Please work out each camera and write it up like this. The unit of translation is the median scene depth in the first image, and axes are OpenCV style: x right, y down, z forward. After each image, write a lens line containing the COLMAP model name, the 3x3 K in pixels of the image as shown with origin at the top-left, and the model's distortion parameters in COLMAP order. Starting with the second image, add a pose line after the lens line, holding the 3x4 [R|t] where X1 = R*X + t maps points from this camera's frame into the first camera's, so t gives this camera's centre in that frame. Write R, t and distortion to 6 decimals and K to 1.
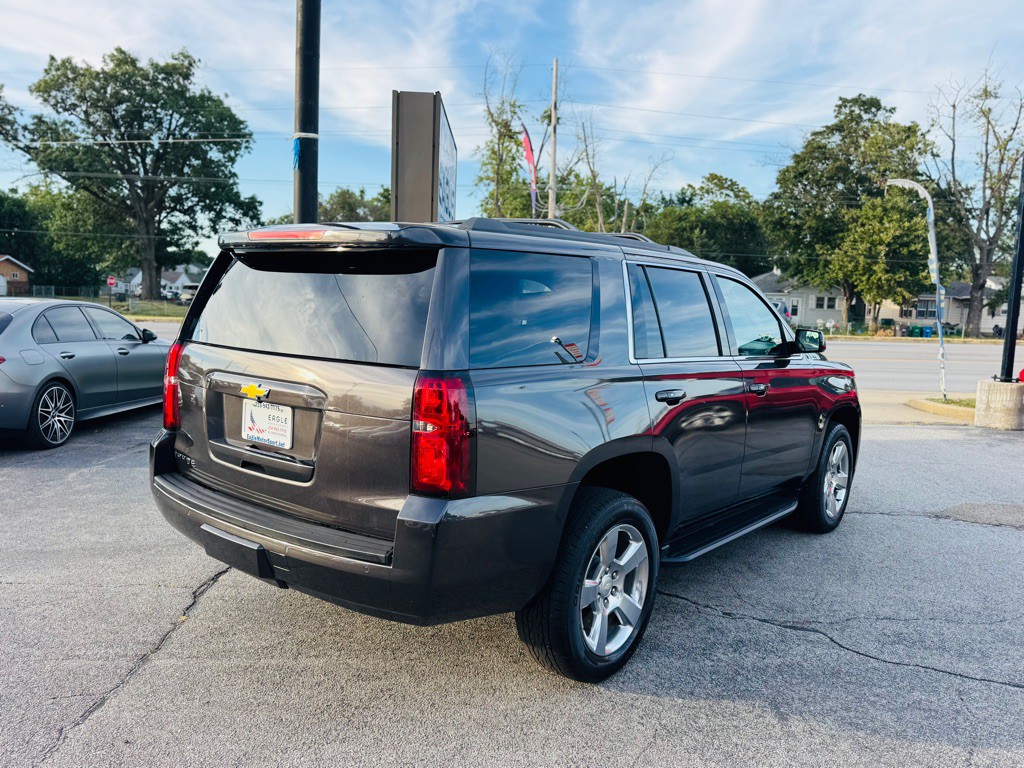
lens RADIAL K [[779.1, 0, 509.1], [0, 779.1, 387.8], [0, 0, 1]] dist [0.078509, -0.113003]
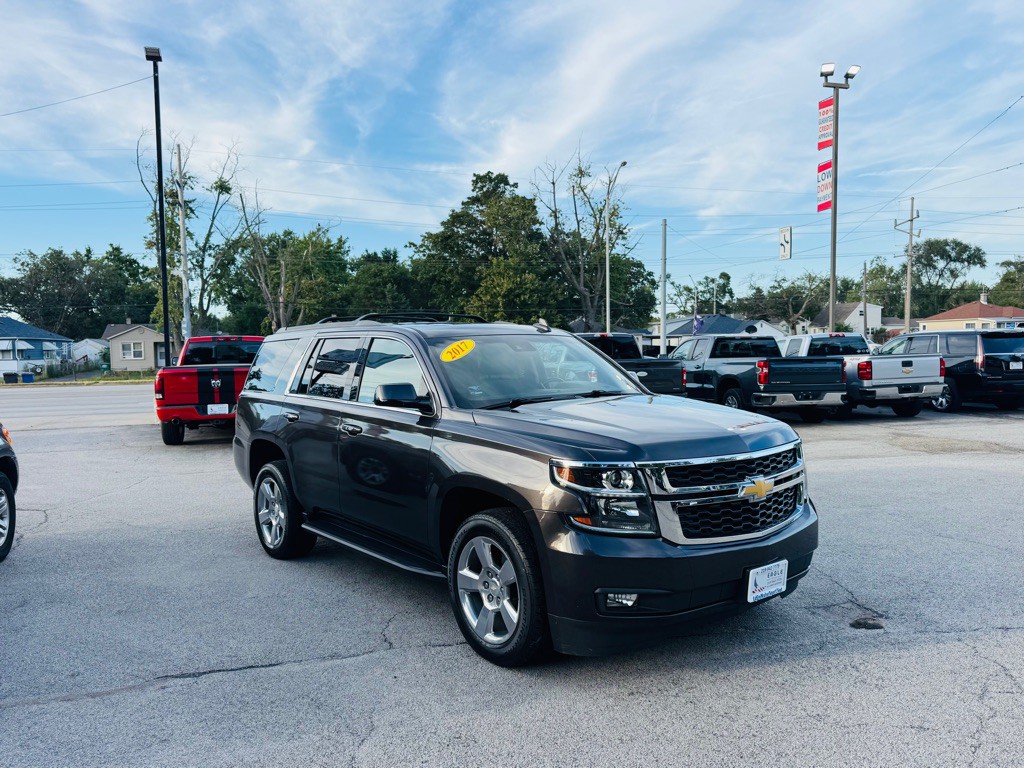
lens RADIAL K [[779.1, 0, 511.2], [0, 779.1, 392.2], [0, 0, 1]] dist [0.078509, -0.113003]
pose [[0.969711, -0.059728, 0.236841, 0.164987], [0.072992, 0.996195, -0.047628, 0.020553], [-0.233095, 0.063473, 0.970380, -0.137232]]
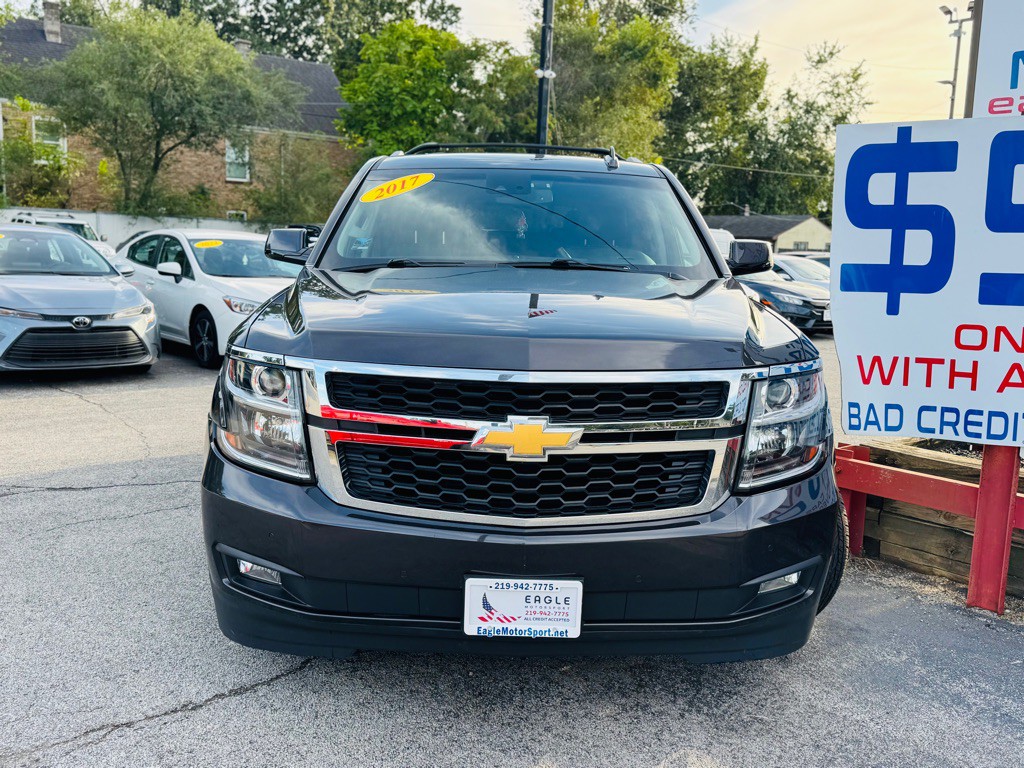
lens RADIAL K [[988.6, 0, 505.3], [0, 988.6, 399.1], [0, 0, 1]] dist [0.026147, 0.000000]
pose [[0.913362, 0.063793, -0.402119, 0.217284], [-0.045935, 0.997489, 0.053908, 0.022872], [0.404548, -0.030766, 0.913999, -0.118309]]
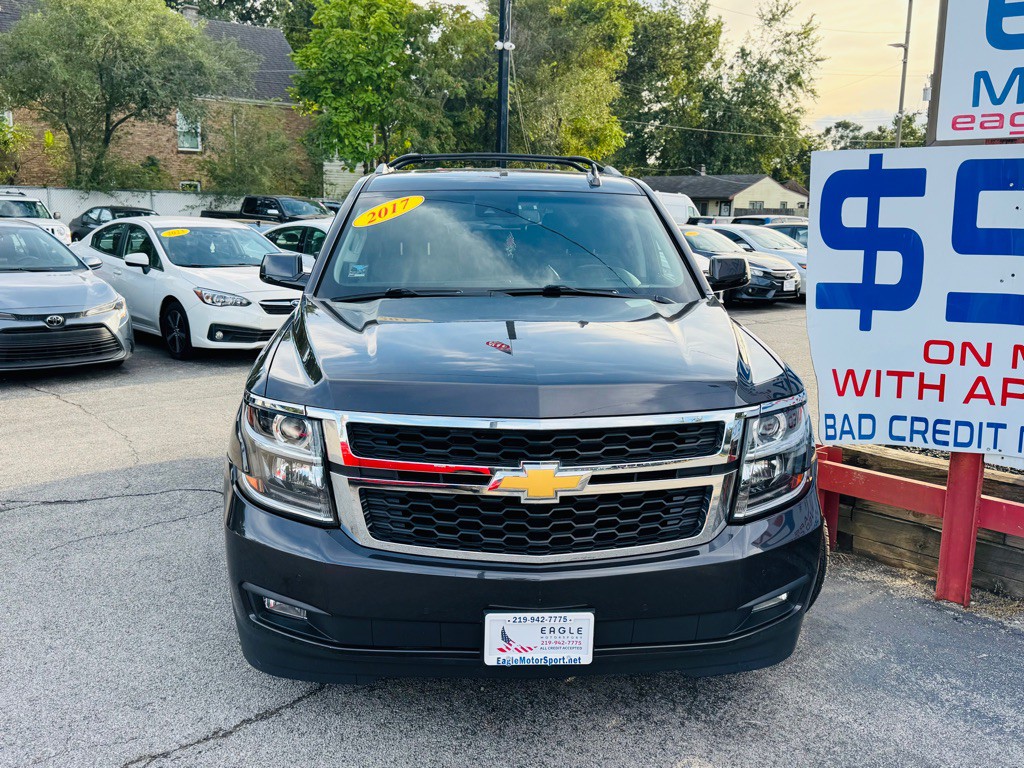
lens RADIAL K [[988.6, 0, 508.5], [0, 988.6, 399.9], [0, 0, 1]] dist [0.026147, 0.000000]
pose [[0.931529, 0.057250, -0.359132, 0.215850], [-0.025389, 0.995360, 0.092816, 0.018678], [0.362779, -0.077343, 0.928660, -0.121706]]
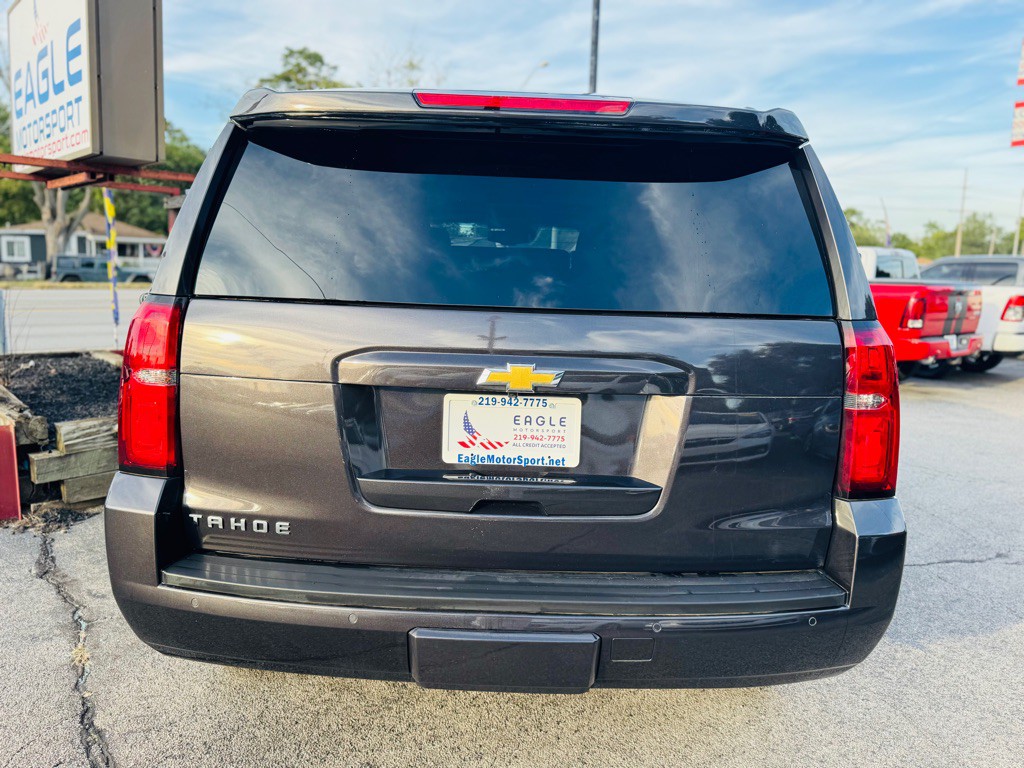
lens RADIAL K [[786.5, 0, 513.2], [0, 786.5, 380.9], [0, 0, 1]] dist [-0.003432, -0.009377]
pose [[0.772085, -0.099308, 0.627713, -0.030280], [0.064574, 0.994862, 0.077968, -0.001619], [-0.632230, -0.019664, 0.774531, 0.025153]]
